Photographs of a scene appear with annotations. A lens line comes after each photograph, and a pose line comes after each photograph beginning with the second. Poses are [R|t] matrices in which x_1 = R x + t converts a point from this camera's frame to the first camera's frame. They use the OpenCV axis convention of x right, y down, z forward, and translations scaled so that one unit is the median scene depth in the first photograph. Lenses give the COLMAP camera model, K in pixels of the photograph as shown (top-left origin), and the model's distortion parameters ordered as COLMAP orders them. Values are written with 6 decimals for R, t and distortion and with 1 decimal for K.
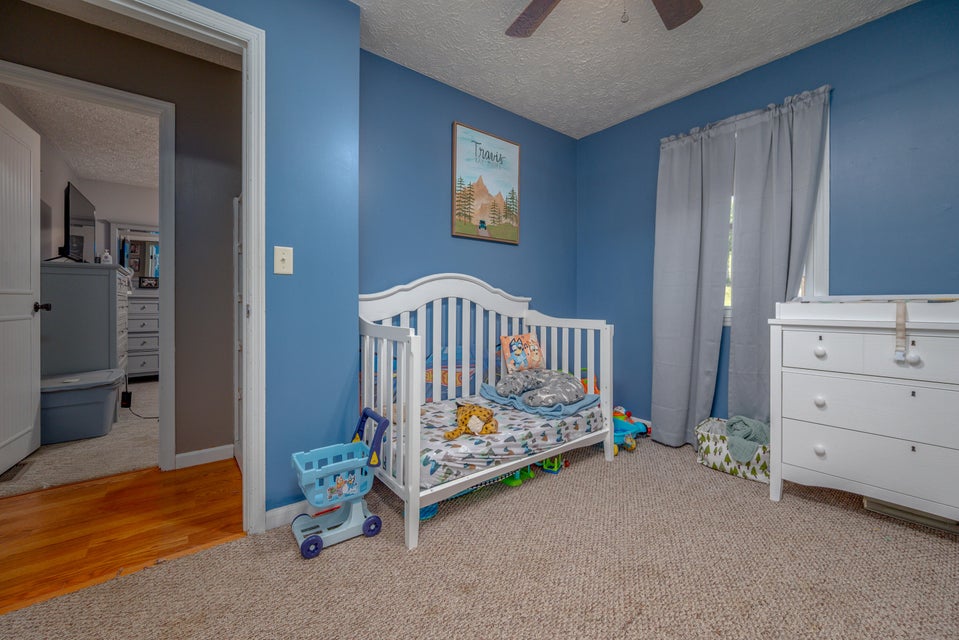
lens RADIAL K [[377.1, 0, 480.6], [0, 377.1, 304.5], [0, 0, 1]] dist [-0.003965, -0.000177]
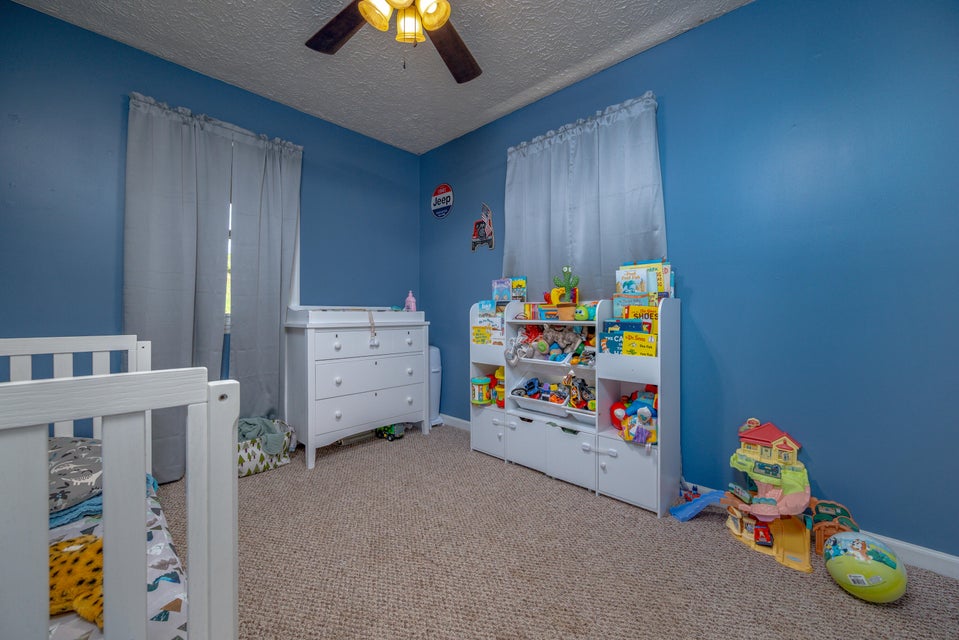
lens RADIAL K [[377.1, 0, 480.1], [0, 377.1, 317.7], [0, 0, 1]] dist [-0.003965, -0.000177]
pose [[-0.130542, -0.014349, 0.991339, -0.536304], [-0.003503, 0.999896, 0.014011, -0.001810], [-0.991437, -0.001643, -0.130579, 0.610931]]
